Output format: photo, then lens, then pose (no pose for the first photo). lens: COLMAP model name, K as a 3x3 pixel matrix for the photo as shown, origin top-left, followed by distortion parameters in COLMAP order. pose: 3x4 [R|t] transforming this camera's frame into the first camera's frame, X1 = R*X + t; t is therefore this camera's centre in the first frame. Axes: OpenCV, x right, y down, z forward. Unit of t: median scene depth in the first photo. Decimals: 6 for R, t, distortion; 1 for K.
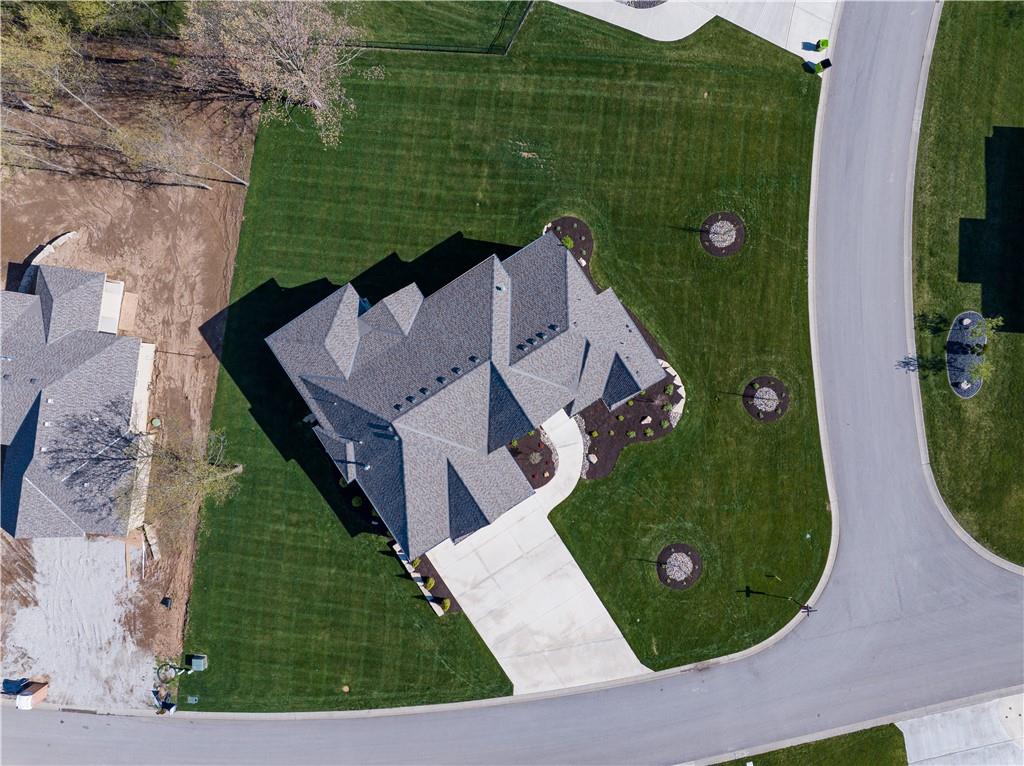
lens RADIAL K [[712.9, 0, 512.0], [0, 712.9, 383.0], [0, 0, 1]] dist [-0.036154, 0.006369]
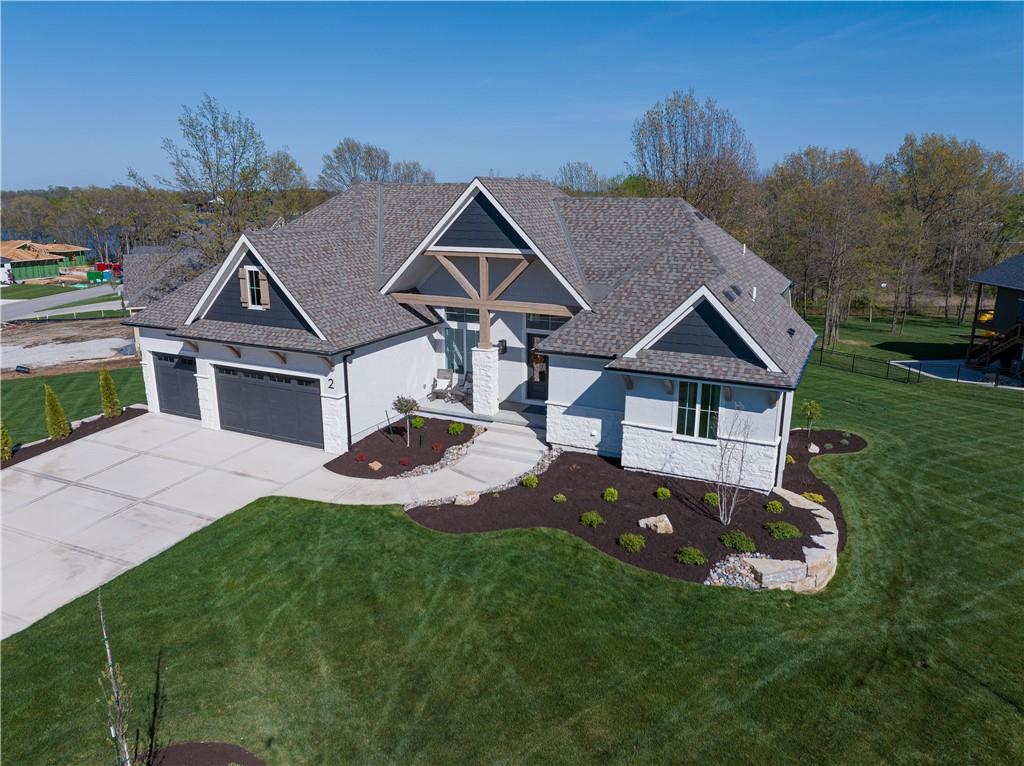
lens RADIAL K [[712.9, 0, 512.0], [0, 712.9, 383.0], [0, 0, 1]] dist [-0.036154, 0.006369]
pose [[0.510833, 0.218505, -0.831448, 0.394158], [-0.859612, 0.117669, -0.497213, 0.248743], [-0.010808, 0.968715, 0.247939, 0.846103]]
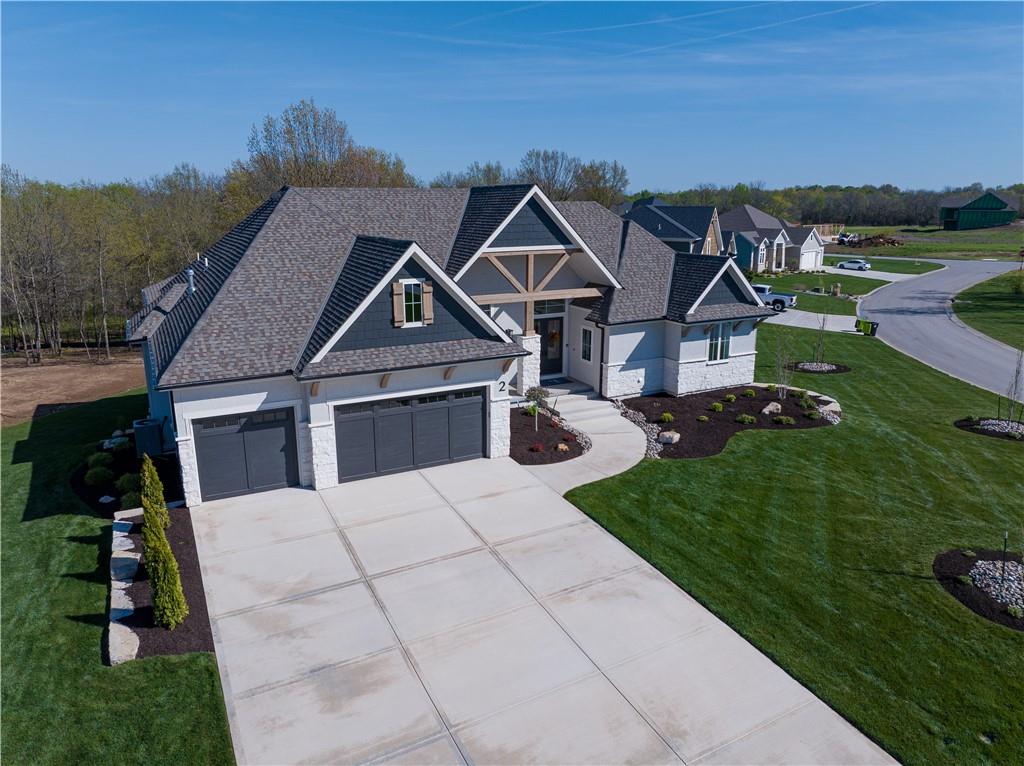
lens RADIAL K [[712.9, 0, 512.0], [0, 712.9, 383.0], [0, 0, 1]] dist [-0.036154, 0.006369]
pose [[0.995366, 0.020713, -0.093906, 0.055732], [-0.096137, 0.236953, -0.966753, 0.524790], [0.002227, 0.971300, 0.237846, 0.848740]]
